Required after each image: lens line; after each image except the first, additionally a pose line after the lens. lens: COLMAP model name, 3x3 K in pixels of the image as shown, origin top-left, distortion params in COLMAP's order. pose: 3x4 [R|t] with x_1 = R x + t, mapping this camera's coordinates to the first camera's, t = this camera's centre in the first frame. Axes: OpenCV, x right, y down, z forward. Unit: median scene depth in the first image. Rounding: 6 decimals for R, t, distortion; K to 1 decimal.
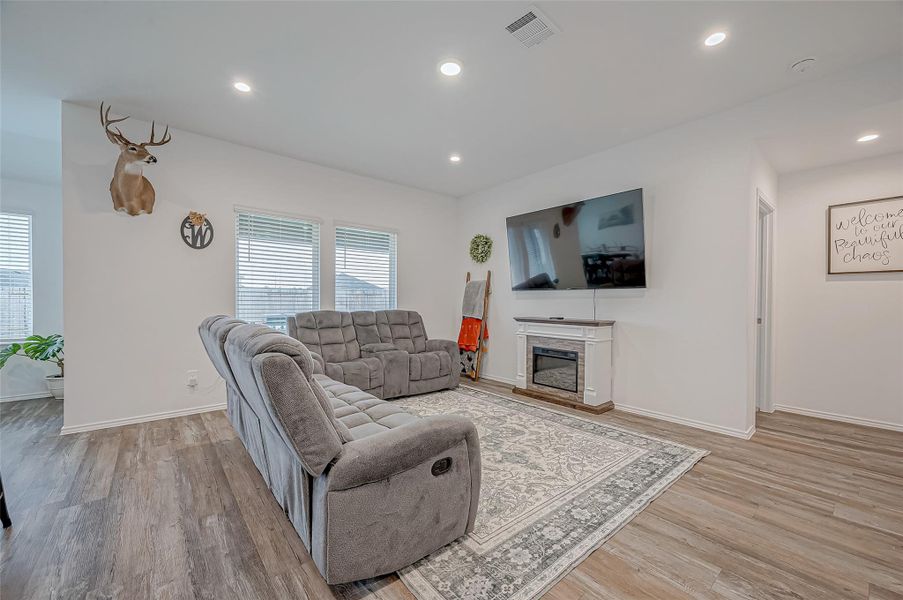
lens RADIAL K [[360.5, 0, 456.3], [0, 360.5, 305.2], [0, 0, 1]] dist [0.000829, 0.000040]
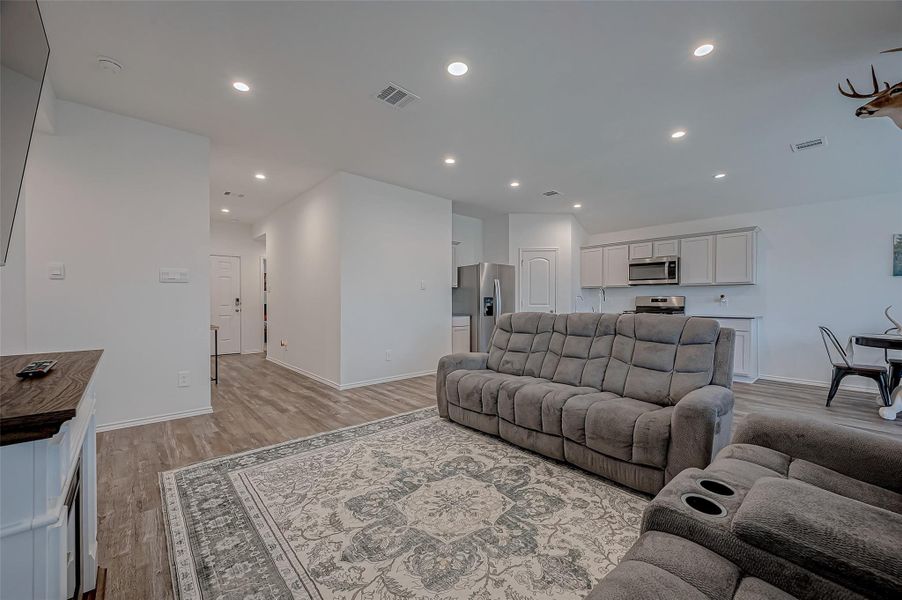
lens RADIAL K [[356.2, 0, 459.1], [0, 356.2, 301.8], [0, 0, 1]] dist [0.000187, 0.000113]
pose [[-0.999118, -0.004785, -0.041721, 0.013311], [-0.005381, 0.999885, 0.014183, -0.018704], [0.041648, 0.014395, -0.999029, 1.518251]]
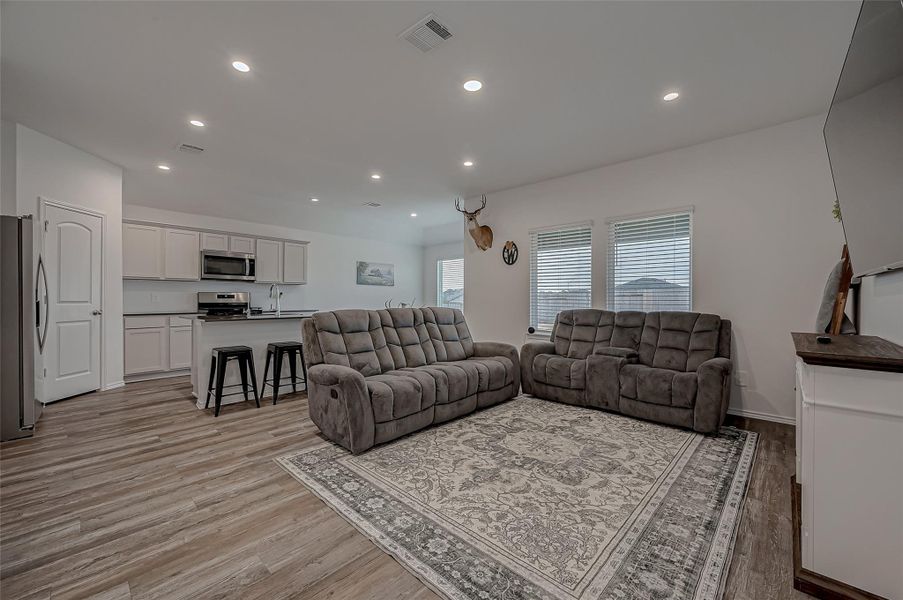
lens RADIAL K [[359.4, 0, 445.3], [0, 359.4, 299.0], [0, 0, 1]] dist [-0.000865, -0.000425]
pose [[0.106016, -0.001990, -0.994362, 0.796852], [-0.016117, 0.999863, -0.003719, -0.004520], [0.994234, 0.016421, 0.105969, 0.616467]]
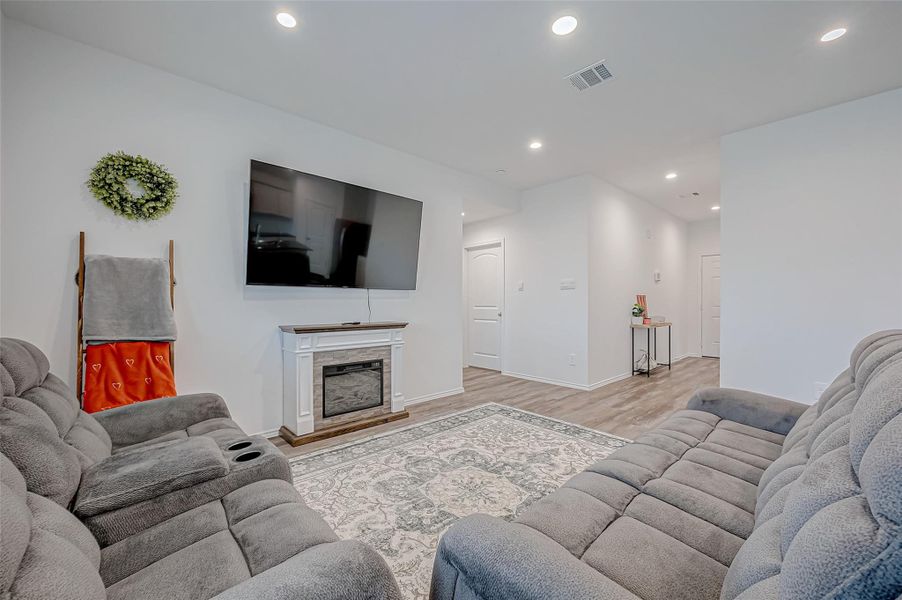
lens RADIAL K [[365.1, 0, 446.7], [0, 365.1, 303.2], [0, 0, 1]] dist [-0.003030, -0.000387]
pose [[-0.034164, -0.006796, 0.999393, -0.651020], [0.014107, 0.999874, 0.007282, -0.014455], [-0.999317, 0.014347, -0.034063, 0.993074]]
